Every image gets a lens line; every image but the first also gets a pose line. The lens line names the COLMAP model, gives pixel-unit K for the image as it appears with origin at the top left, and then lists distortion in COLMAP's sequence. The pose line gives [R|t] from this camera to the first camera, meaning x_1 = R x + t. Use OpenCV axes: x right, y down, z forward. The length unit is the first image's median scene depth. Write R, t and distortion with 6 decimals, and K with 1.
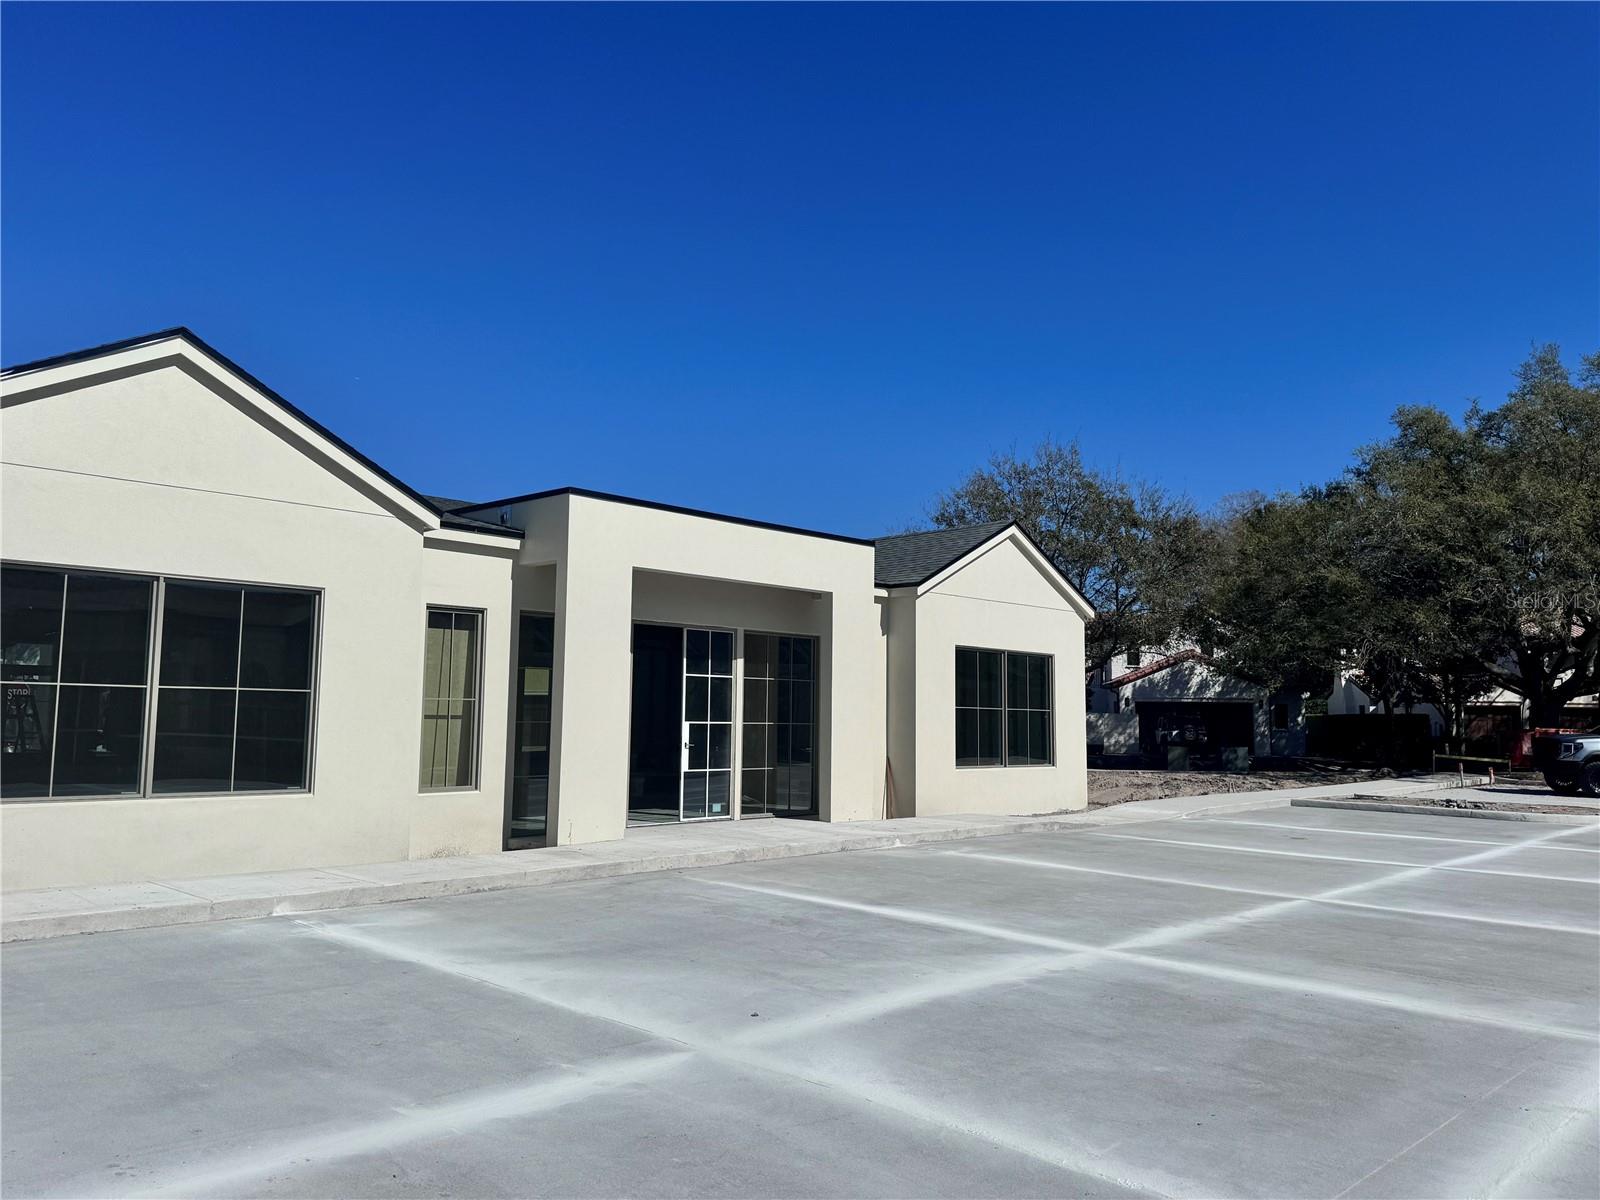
lens RADIAL K [[1201.2, 0, 803.3], [0, 1201.2, 609.7], [0, 0, 1]] dist [0.139571, -0.297197]
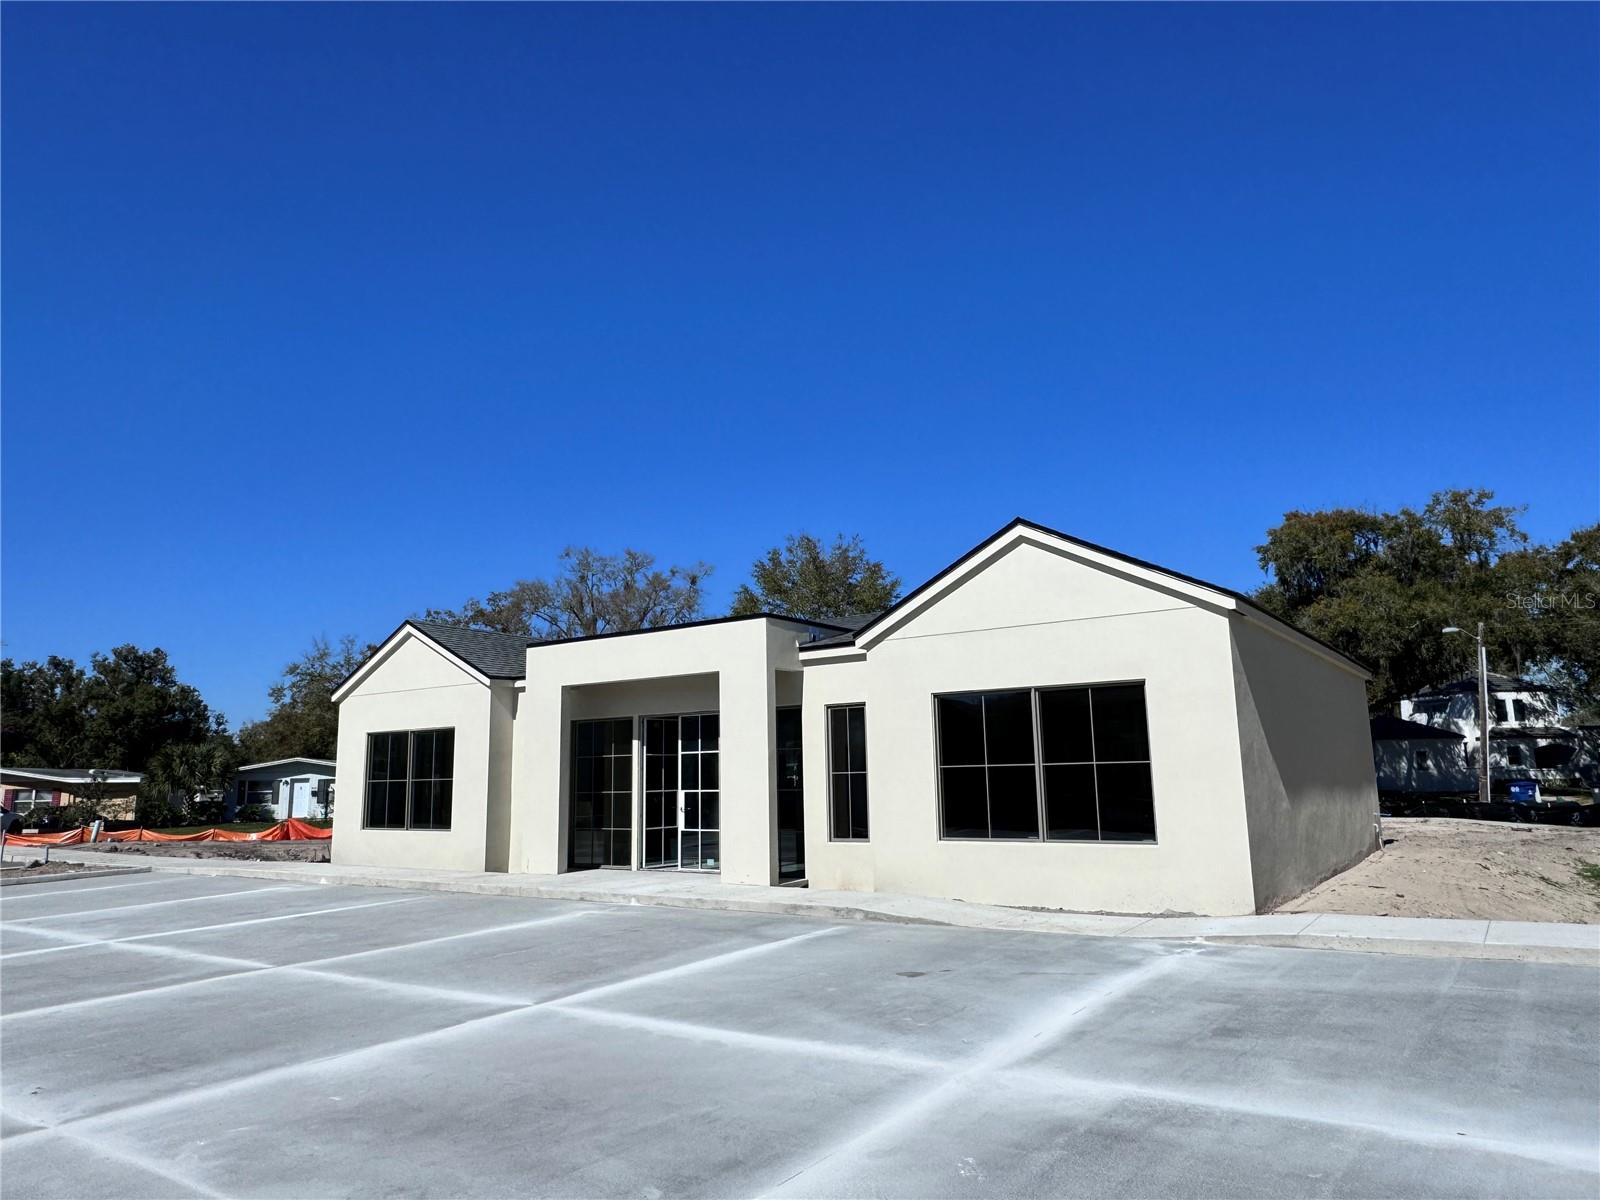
lens RADIAL K [[902.2, 0, 799.7], [0, 902.2, 644.8], [0, 0, 1]] dist [0.000126, -0.000056]
pose [[0.216421, -0.166833, -0.961940, 0.992057], [0.107083, 0.983403, -0.146464, 0.108184], [0.970410, -0.071310, 0.230694, 1.043415]]
